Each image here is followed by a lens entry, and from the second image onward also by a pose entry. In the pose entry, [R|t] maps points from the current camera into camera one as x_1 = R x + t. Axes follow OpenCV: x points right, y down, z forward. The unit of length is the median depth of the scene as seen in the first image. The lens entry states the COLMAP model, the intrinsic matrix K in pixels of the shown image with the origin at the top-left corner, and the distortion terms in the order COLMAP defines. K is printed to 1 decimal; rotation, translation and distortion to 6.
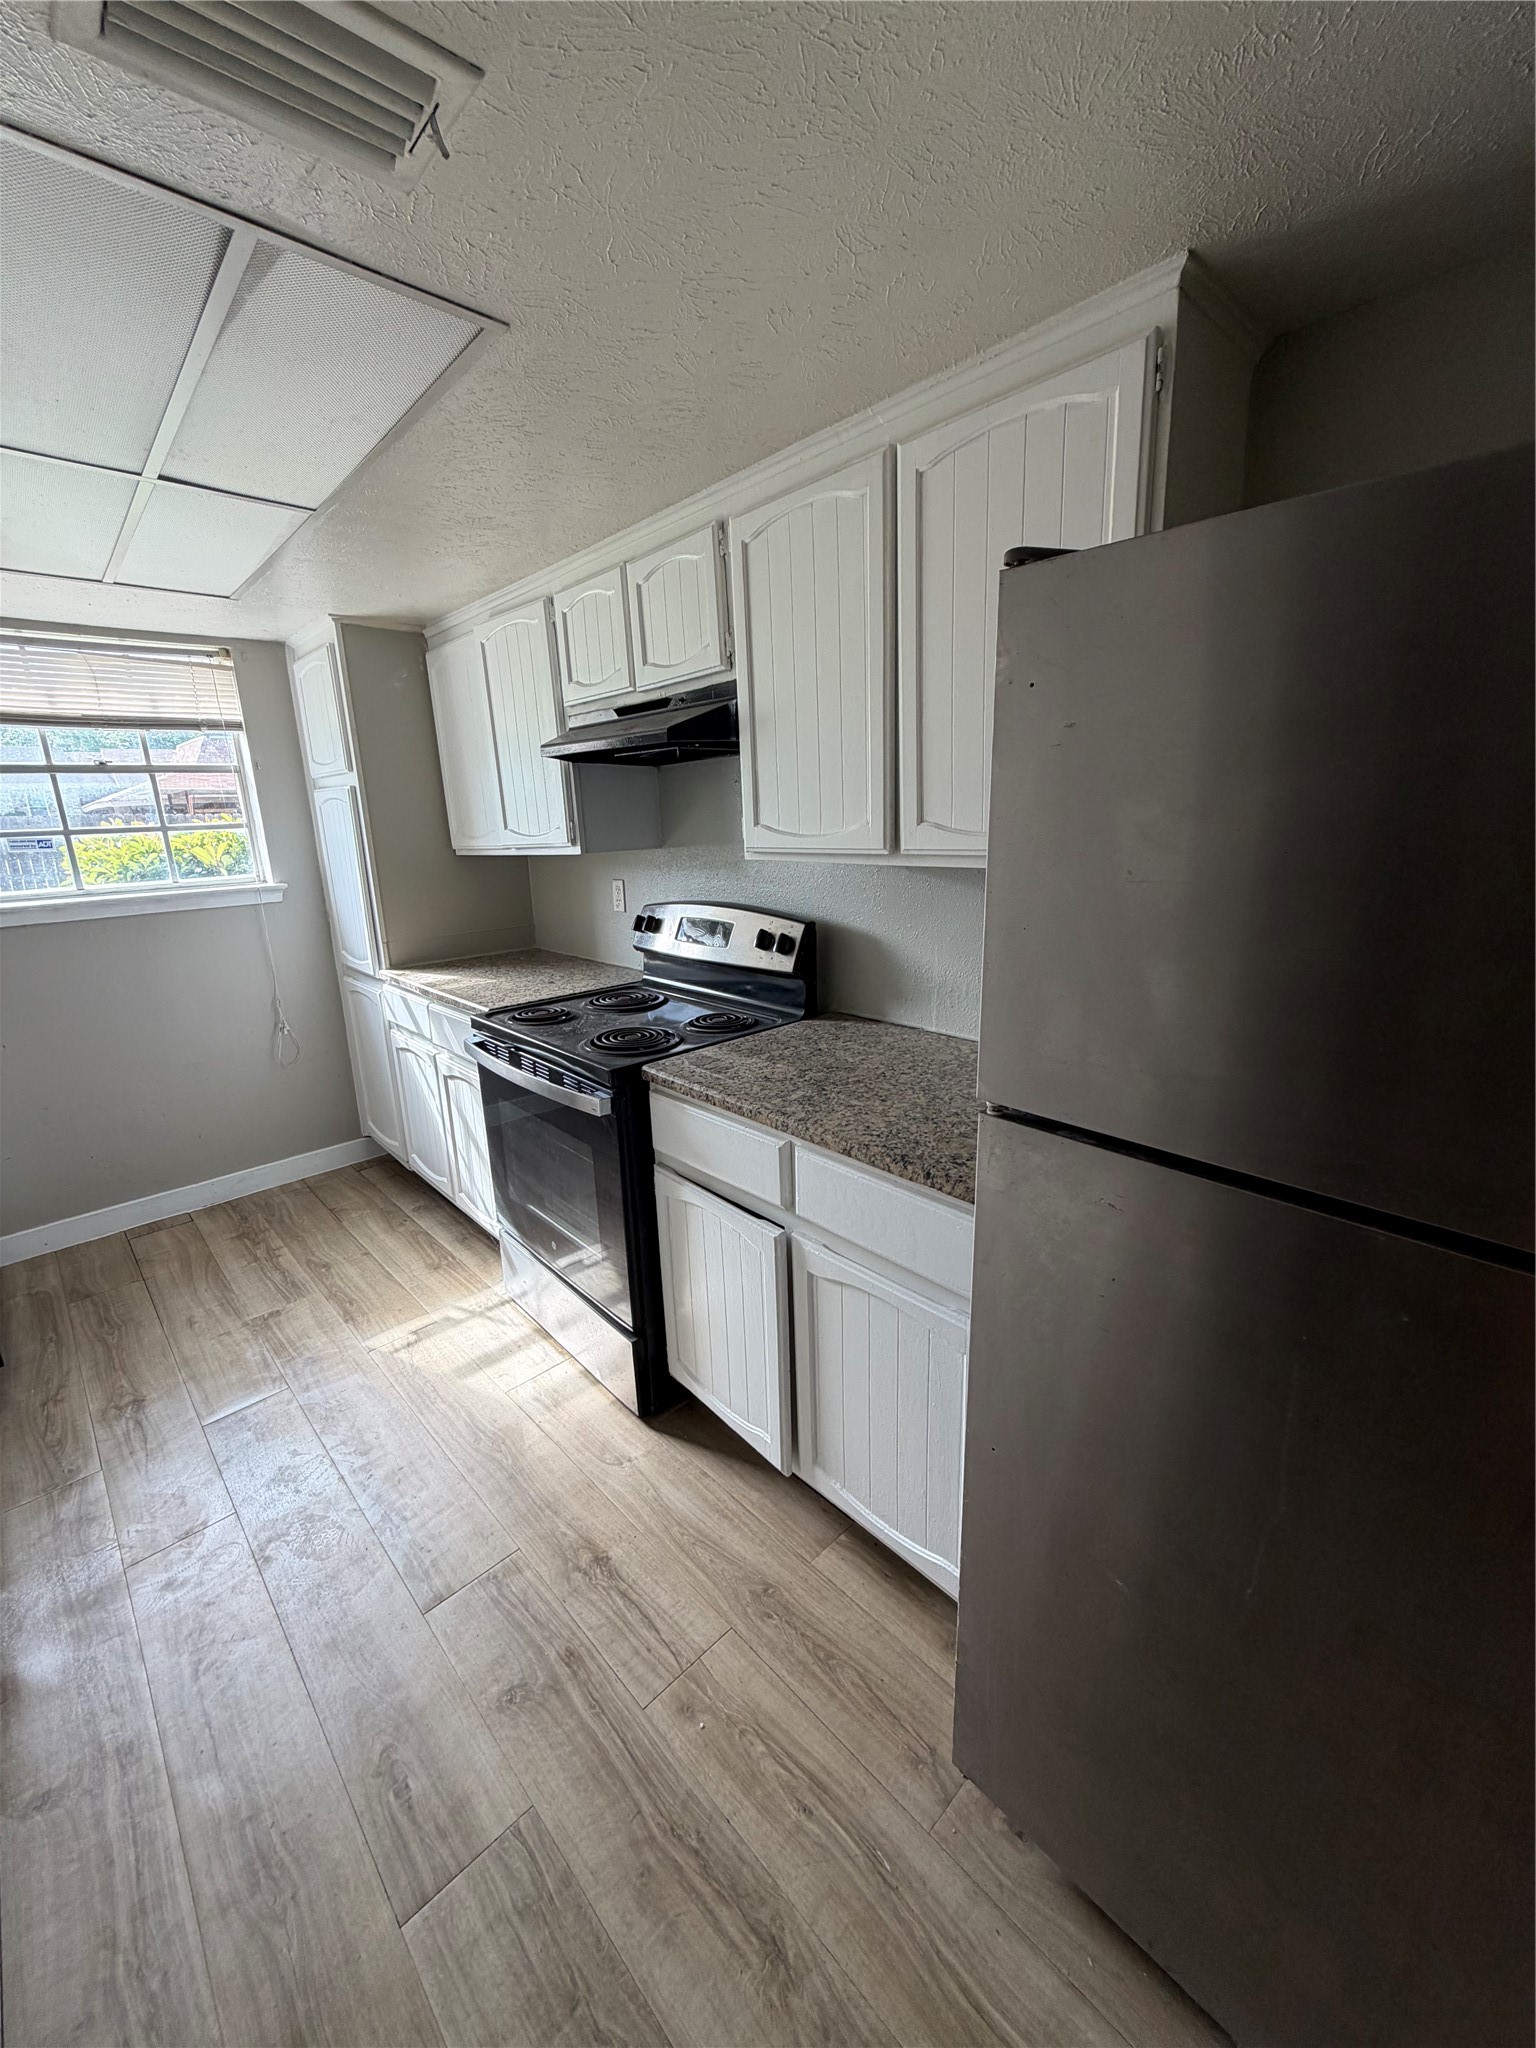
lens RADIAL K [[807.3, 0, 768.0], [0, 807.3, 1024.0], [0, 0, 1]] dist [-0.006022, 0.000127]
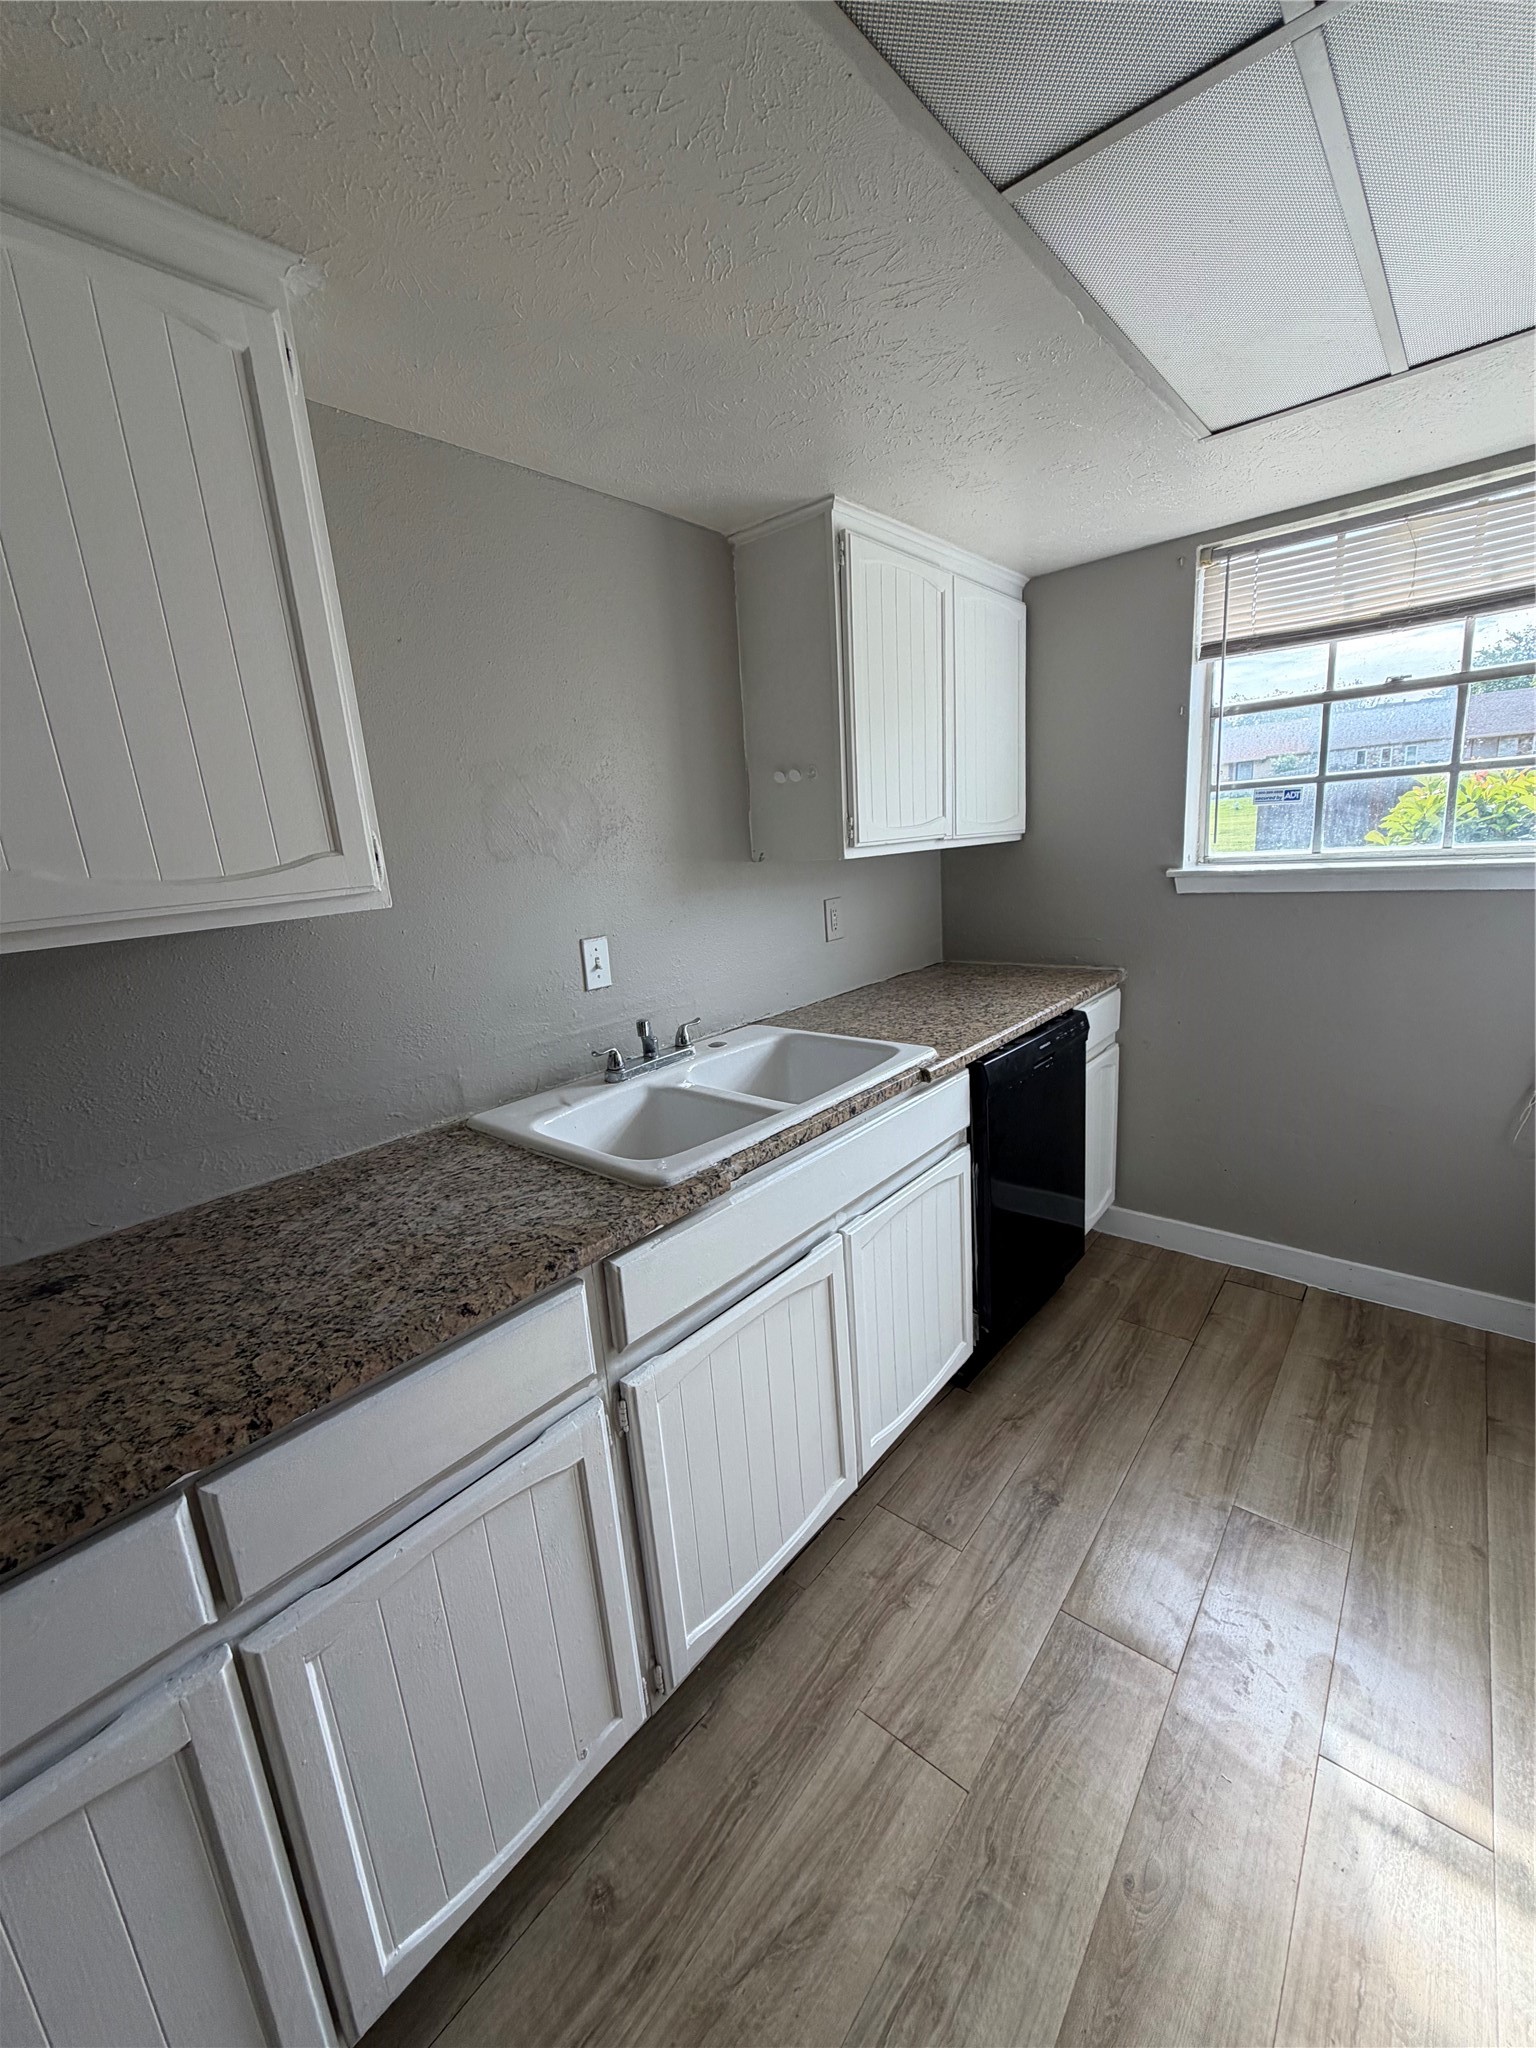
lens RADIAL K [[824.6, 0, 768.0], [0, 824.6, 1024.0], [0, 0, 1]] dist [0.000633, 0.006225]
pose [[0.109511, 0.250998, -0.961773, -0.101939], [-0.183855, 0.956011, 0.228560, -0.097833], [0.976834, 0.151797, 0.150841, 0.396597]]
